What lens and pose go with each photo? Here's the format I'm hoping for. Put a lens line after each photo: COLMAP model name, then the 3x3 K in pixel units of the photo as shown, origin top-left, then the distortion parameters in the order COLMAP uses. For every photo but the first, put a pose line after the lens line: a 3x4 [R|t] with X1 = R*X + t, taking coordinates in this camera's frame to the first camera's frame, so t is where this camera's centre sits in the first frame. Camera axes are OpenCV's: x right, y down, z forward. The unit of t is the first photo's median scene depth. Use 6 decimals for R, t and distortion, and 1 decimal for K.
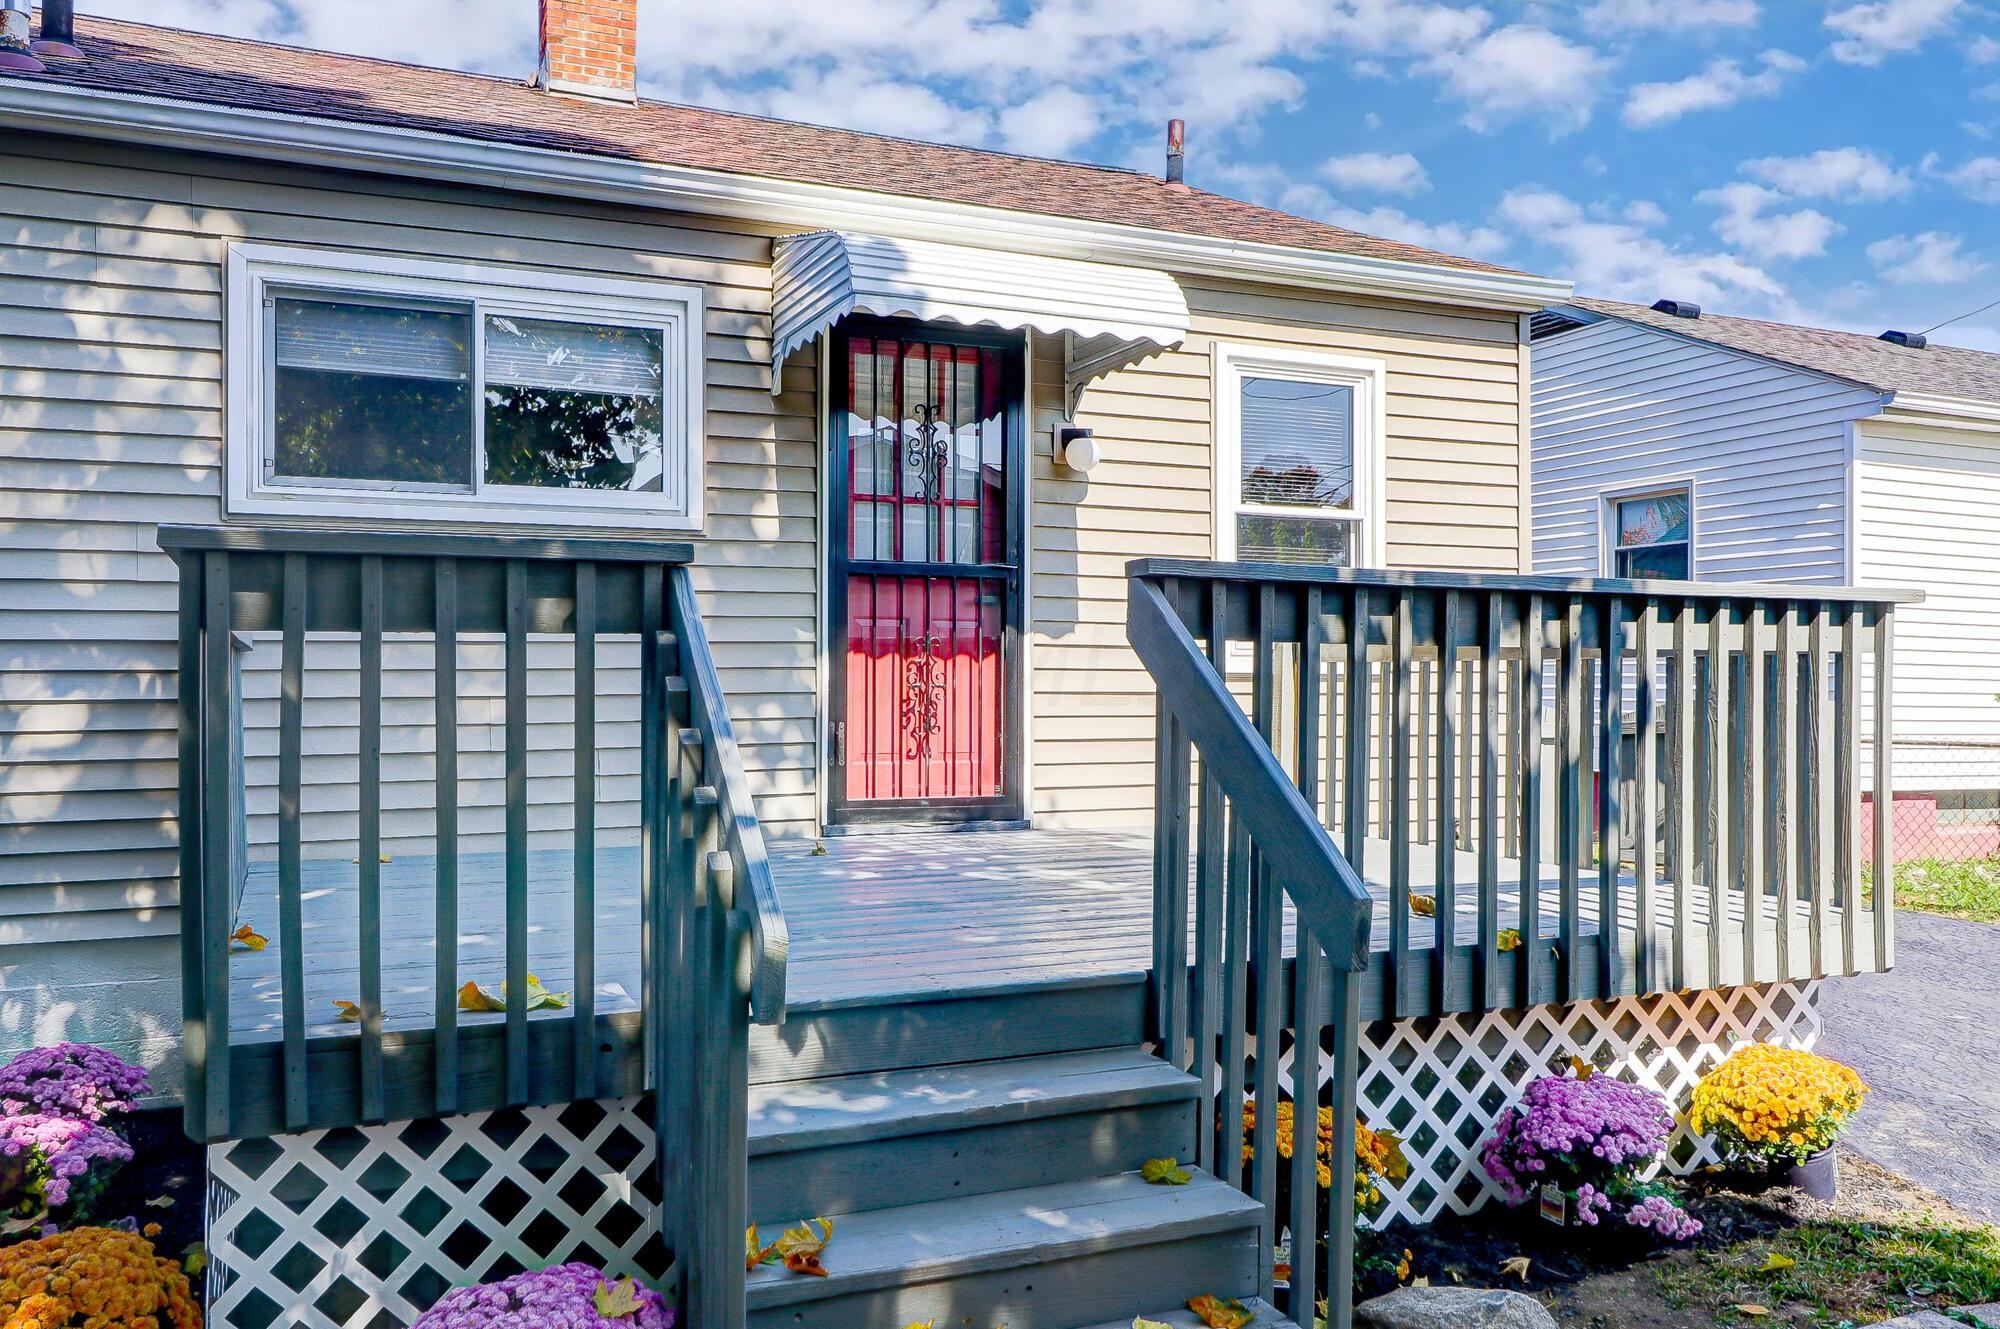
lens RADIAL K [[1601.9, 0, 1000.0], [0, 1601.9, 664.5], [0, 0, 1]] dist [0.006737, -0.000522]
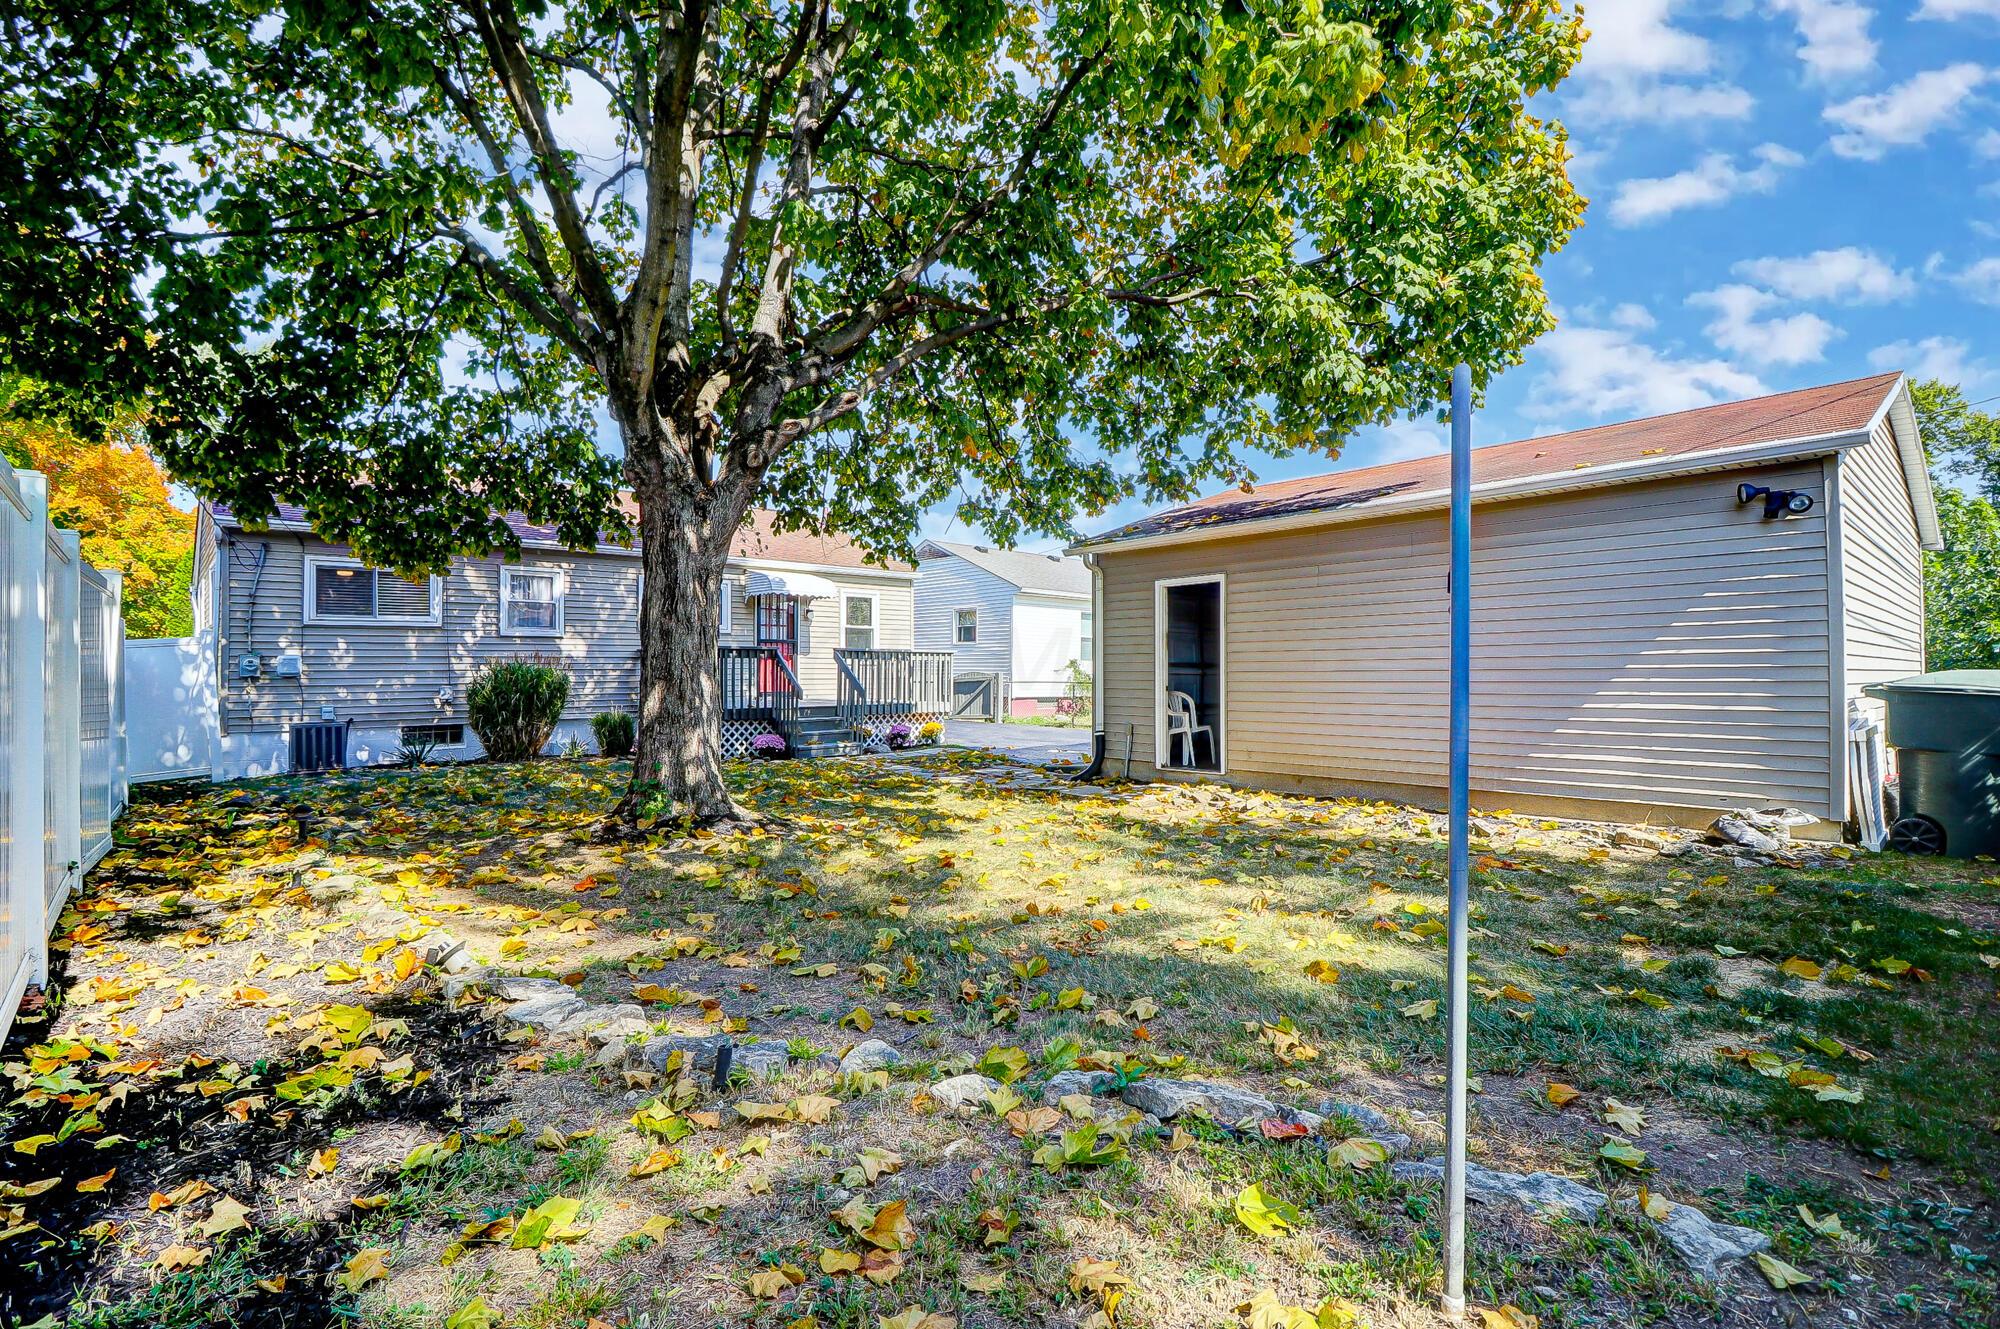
lens RADIAL K [[926.3, 0, 1000.0], [0, 926.3, 664.5], [0, 0, 1]] dist [-0.000260, -0.000007]
pose [[0.946950, -0.001686, 0.321377, -0.539189], [0.000767, 0.999995, 0.002986, -0.000536], [-0.321381, -0.002581, 0.946947, -3.125685]]
